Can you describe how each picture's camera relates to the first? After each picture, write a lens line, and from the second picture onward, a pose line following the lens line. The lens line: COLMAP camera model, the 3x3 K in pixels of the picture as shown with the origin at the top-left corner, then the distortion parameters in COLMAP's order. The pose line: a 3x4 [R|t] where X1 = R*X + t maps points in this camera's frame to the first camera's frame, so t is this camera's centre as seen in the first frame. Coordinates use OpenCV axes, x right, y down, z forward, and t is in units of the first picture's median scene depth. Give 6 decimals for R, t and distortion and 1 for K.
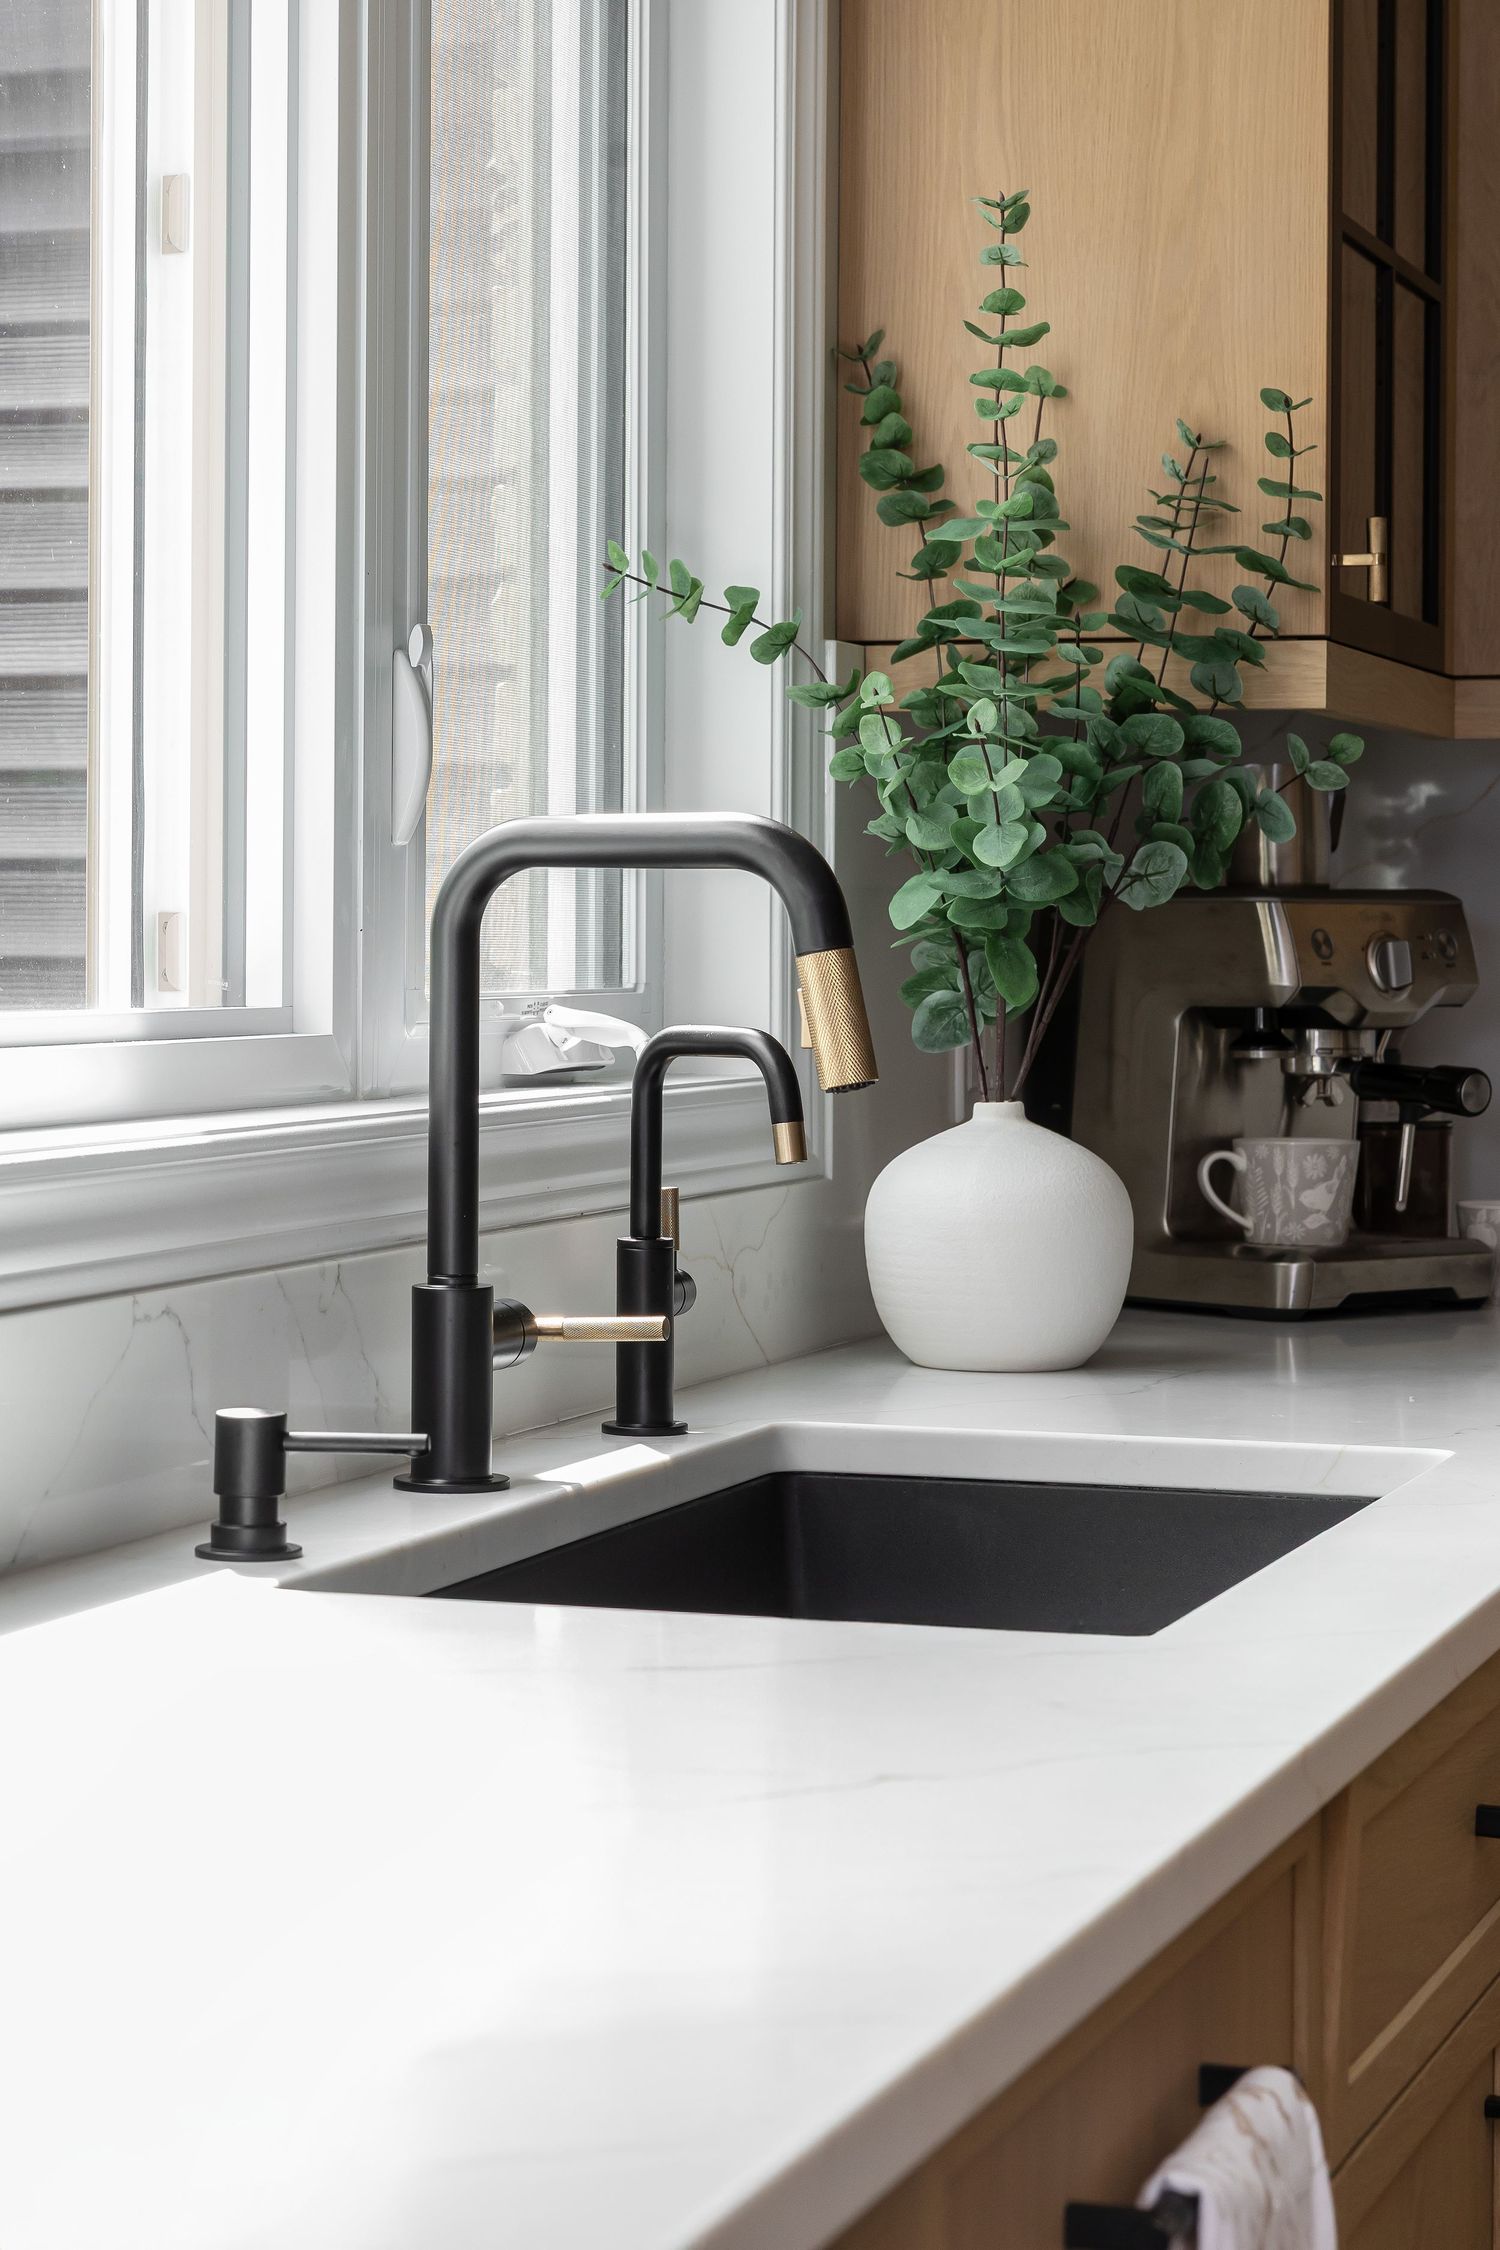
lens RADIAL K [[4841.7, 0, 650.4], [0, 4841.7, 909.9], [0, 0, 1]] dist [0.012449, 0.000000]
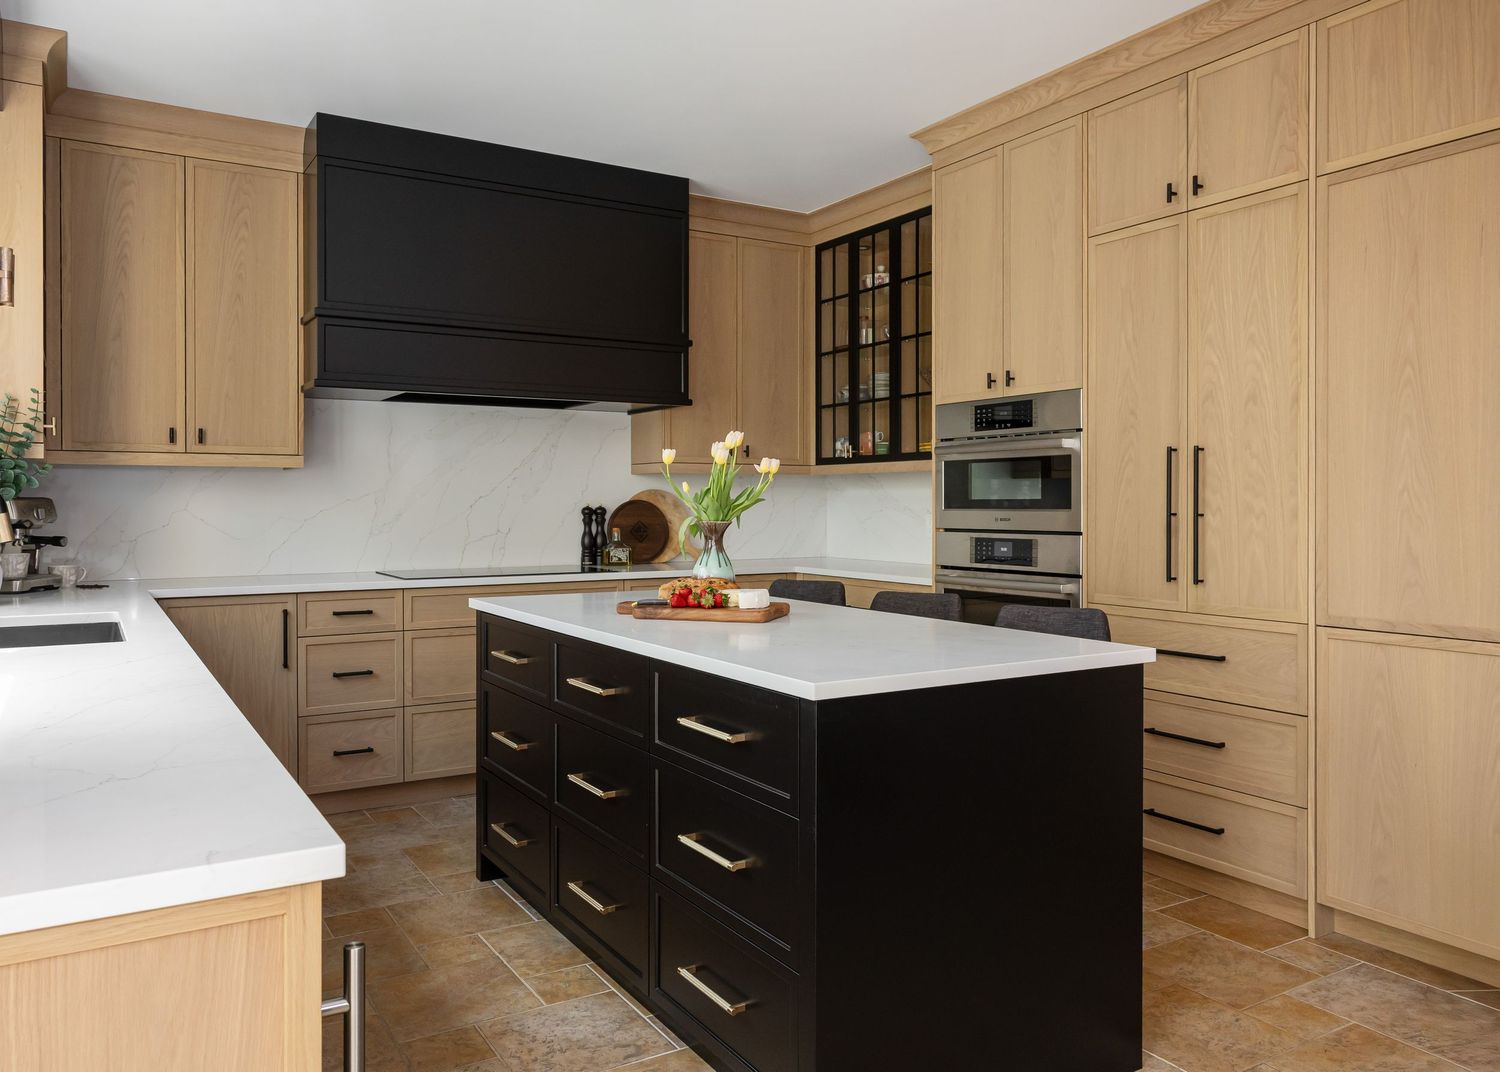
lens RADIAL K [[1101.2, 0, 771.9], [0, 1101.2, 507.9], [0, 0, 1]] dist [-0.013063, 0.014740]
pose [[0.626184, -0.008151, 0.779633, -0.243429], [-0.000985, 0.999936, 0.011246, -0.007251], [-0.779675, -0.007810, 0.626136, -0.193325]]
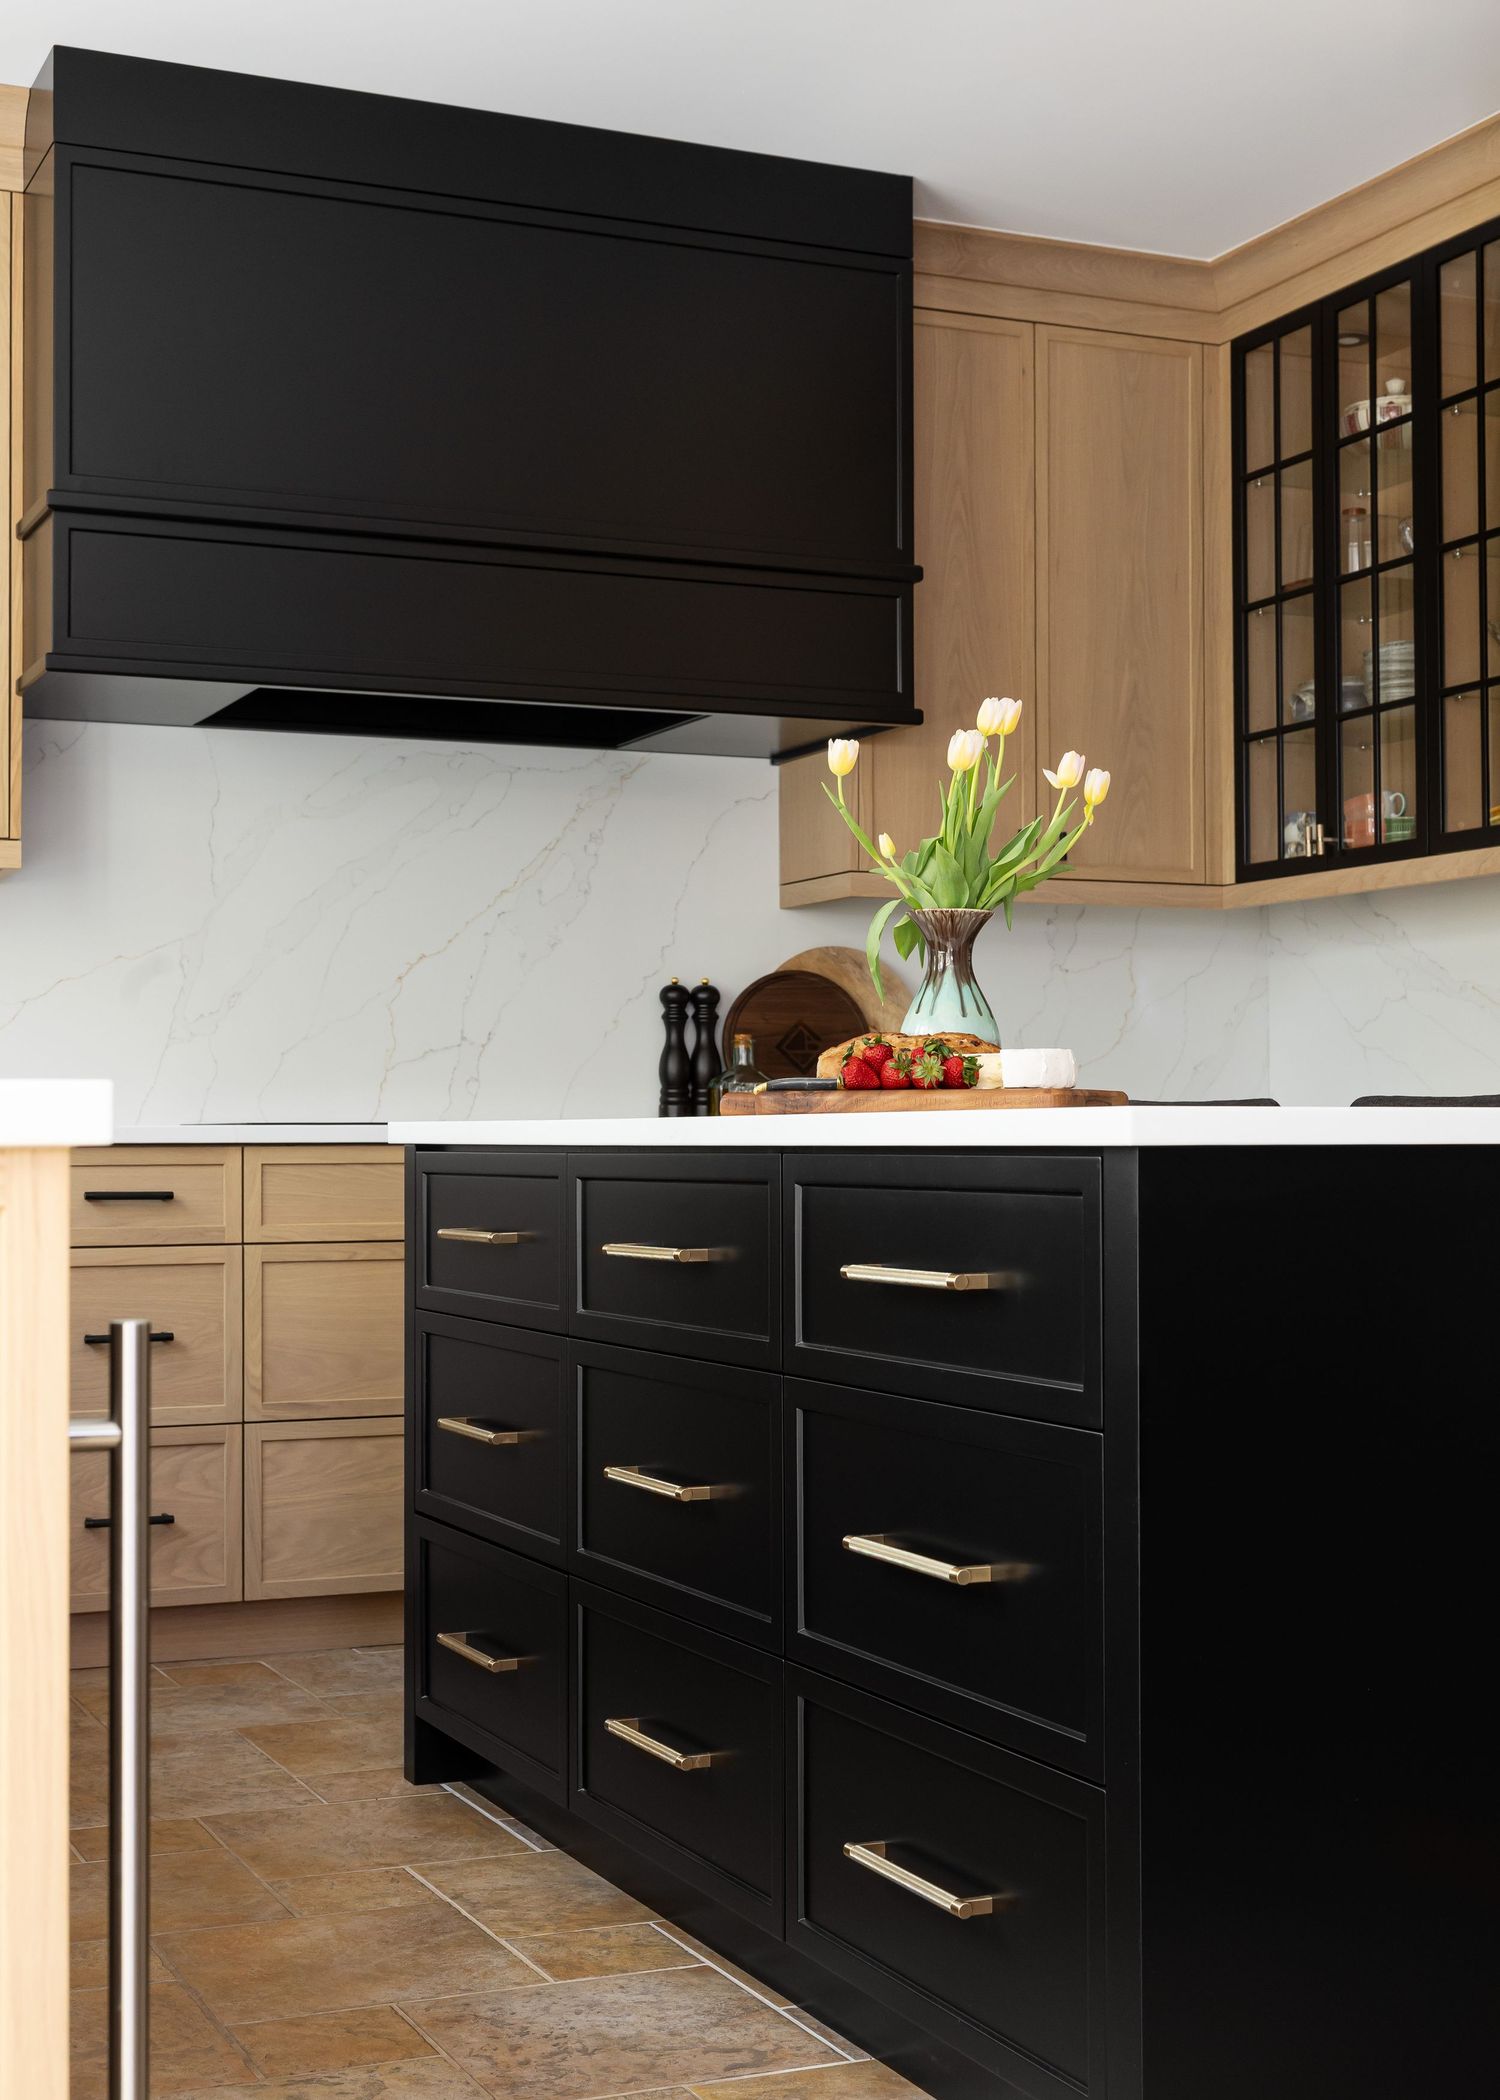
lens RADIAL K [[2845.0, 0, 772.6], [0, 2845.0, 1083.9], [0, 0, 1]] dist [-0.003593, 0.000000]
pose [[0.730297, 0.006401, 0.683100, -0.290500], [0.003194, 0.999913, -0.012785, 0.093291], [-0.683122, 0.011519, 0.730213, -0.273611]]
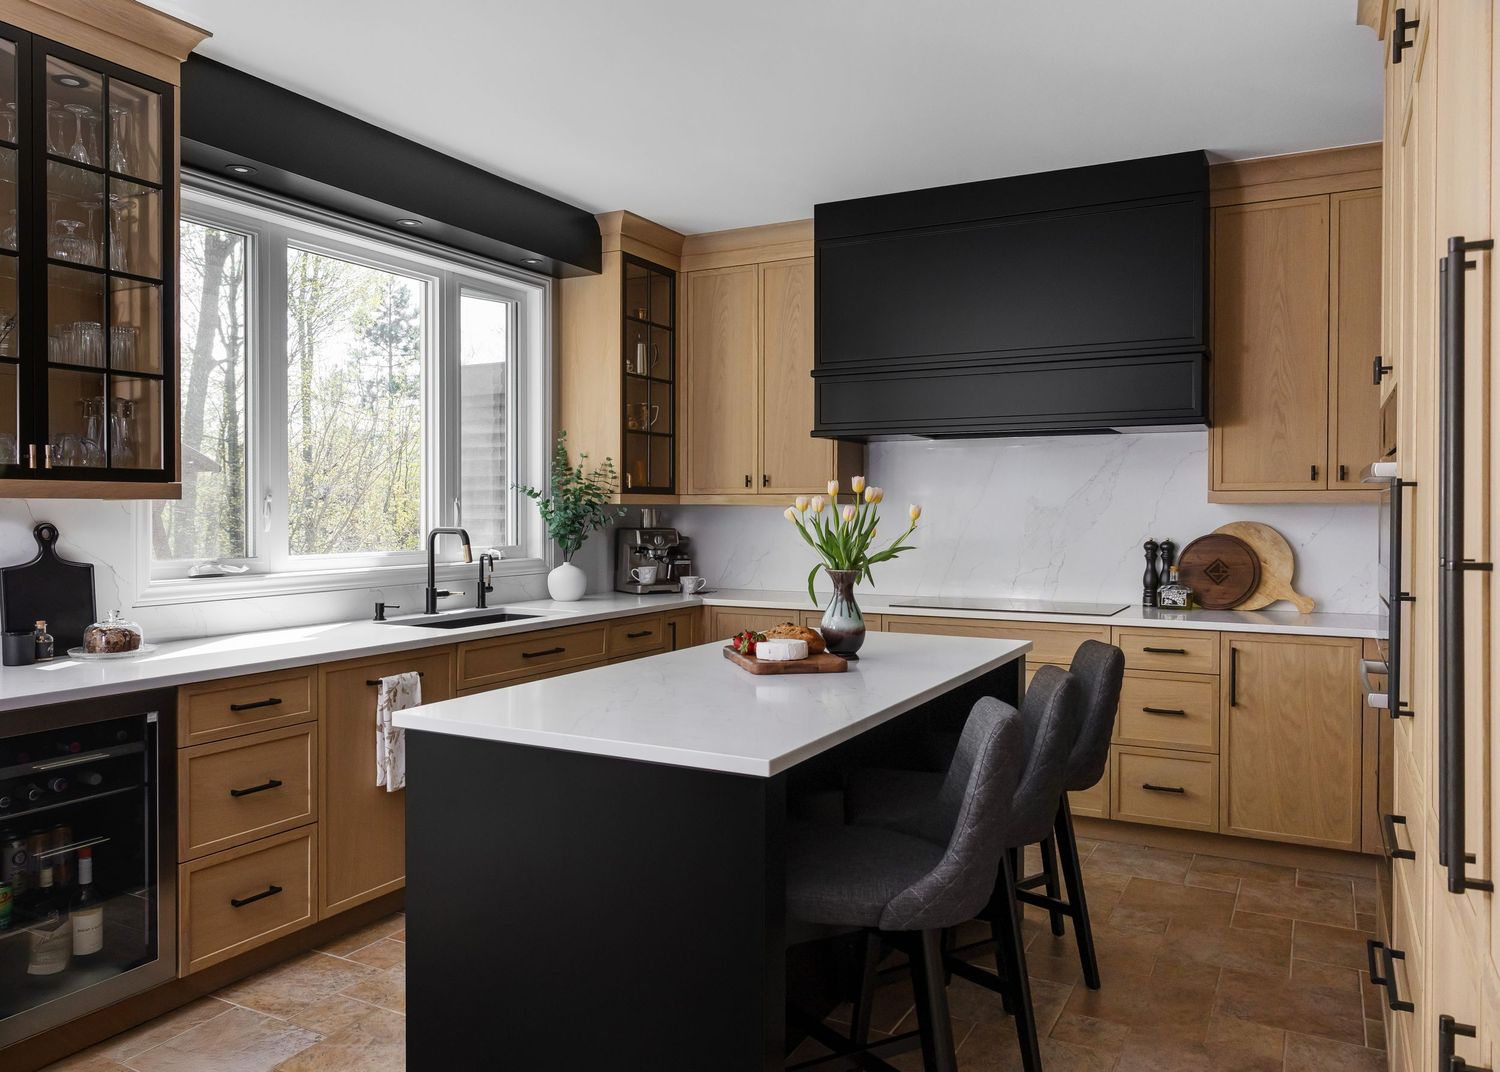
lens RADIAL K [[1101.2, 0, 704.6], [0, 1101.2, 526.9], [0, 0, 1]] dist [-0.013063, 0.014740]
pose [[0.983762, -0.000529, -0.179476, 0.536968], [0.004153, 0.999795, 0.019819, -0.039947], [0.179429, -0.020242, 0.983563, -0.495097]]
